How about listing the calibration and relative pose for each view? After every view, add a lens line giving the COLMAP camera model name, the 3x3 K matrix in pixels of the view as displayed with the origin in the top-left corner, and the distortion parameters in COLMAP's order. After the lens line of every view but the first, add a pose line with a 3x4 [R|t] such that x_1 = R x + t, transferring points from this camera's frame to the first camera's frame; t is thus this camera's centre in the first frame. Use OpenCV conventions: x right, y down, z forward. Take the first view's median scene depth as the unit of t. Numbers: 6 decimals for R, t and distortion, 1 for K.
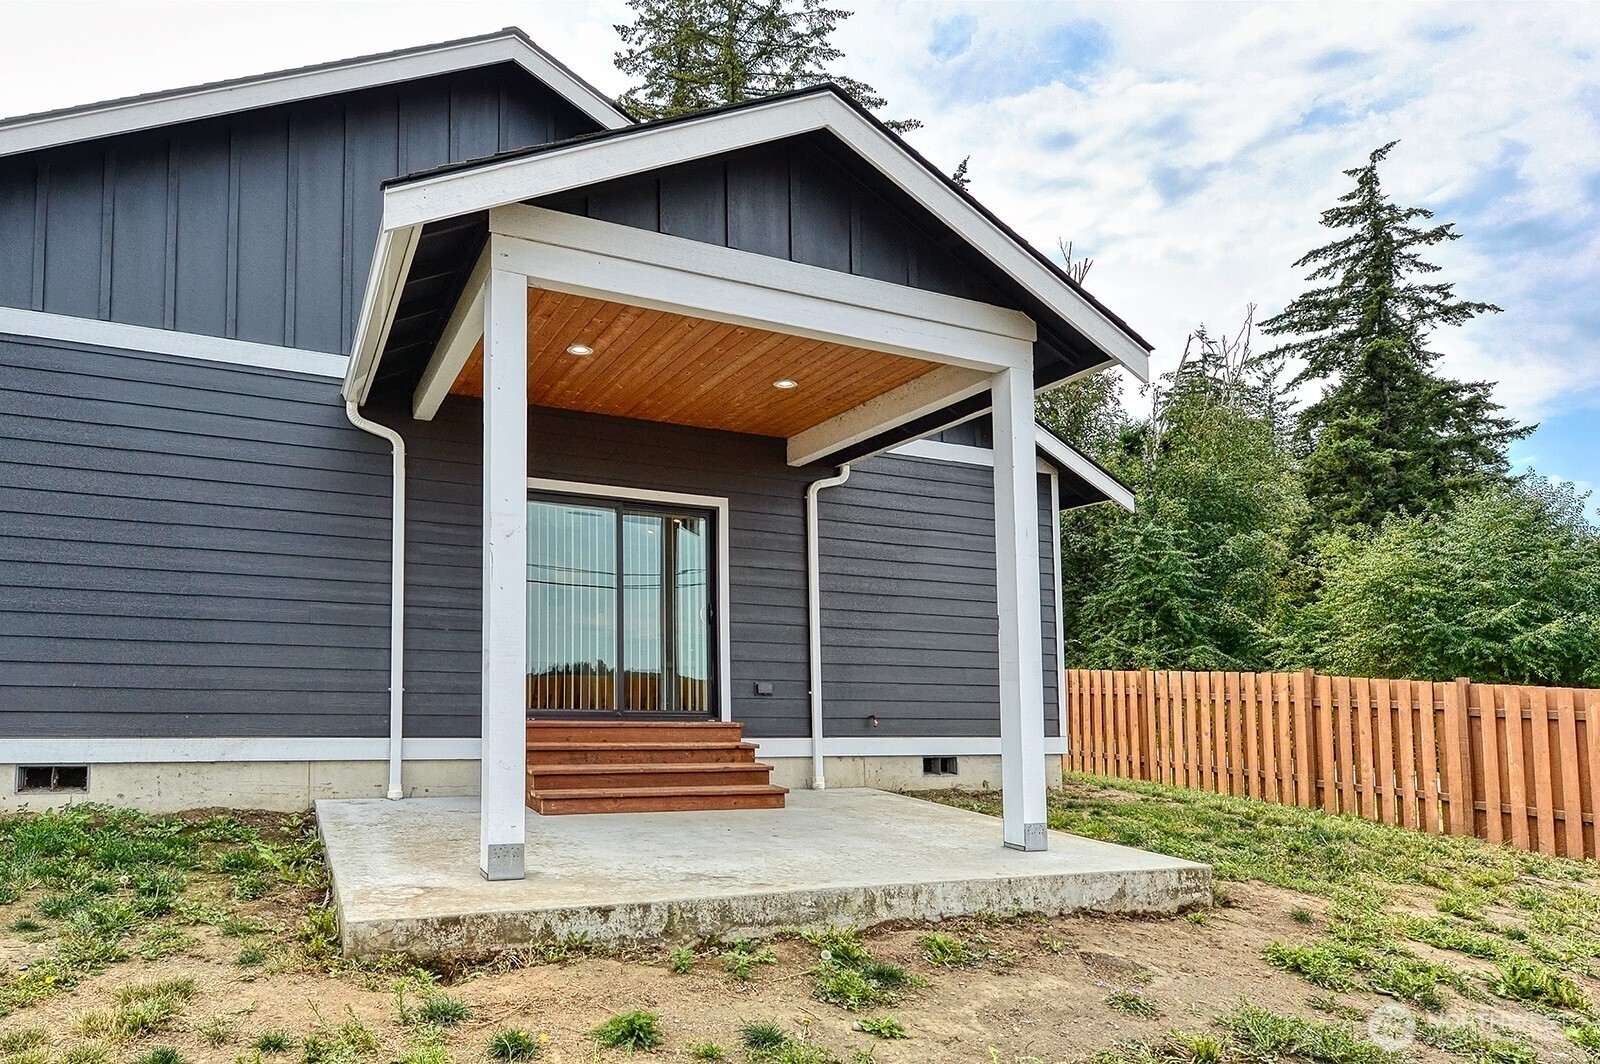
lens RADIAL K [[872.5, 0, 798.9], [0, 872.5, 630.7], [0, 0, 1]] dist [0.007088, 0.000734]
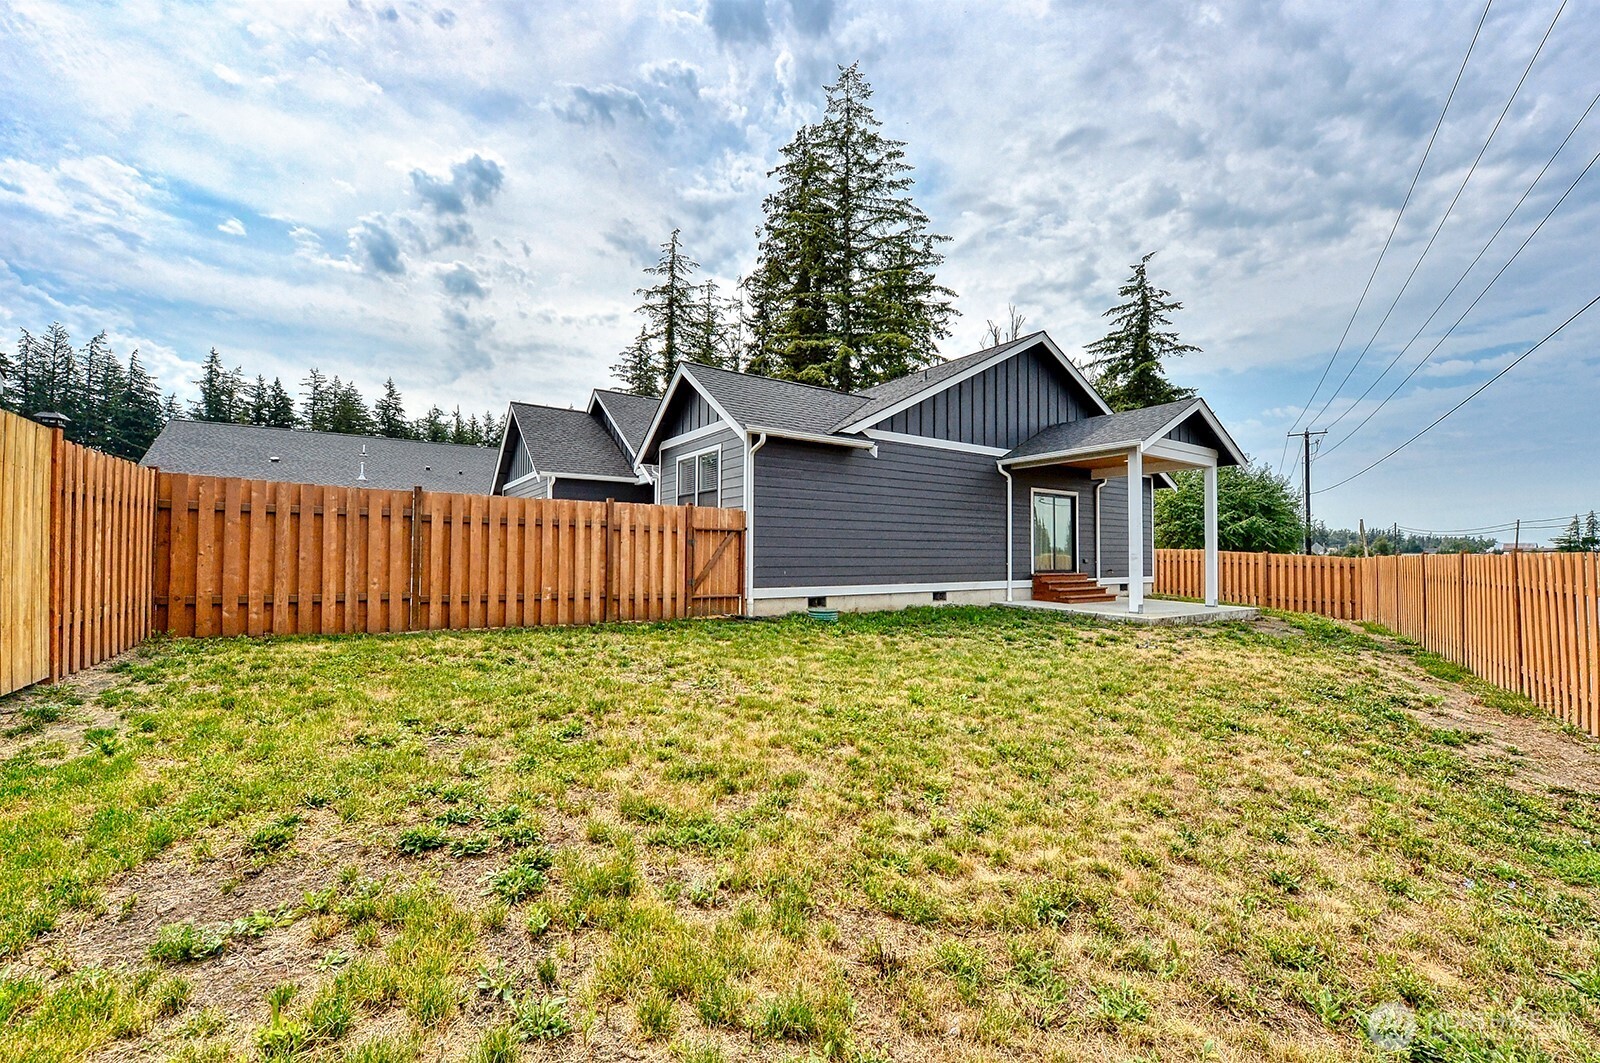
lens RADIAL K [[643.1, 0, 804.4], [0, 643.1, 562.1], [0, 0, 1]] dist [-0.023913, -0.000099]
pose [[0.977776, -0.017949, 0.208884, -0.331127], [0.000052, 0.996349, 0.085375, -0.025668], [-0.209654, -0.083467, 0.974207, -0.197353]]
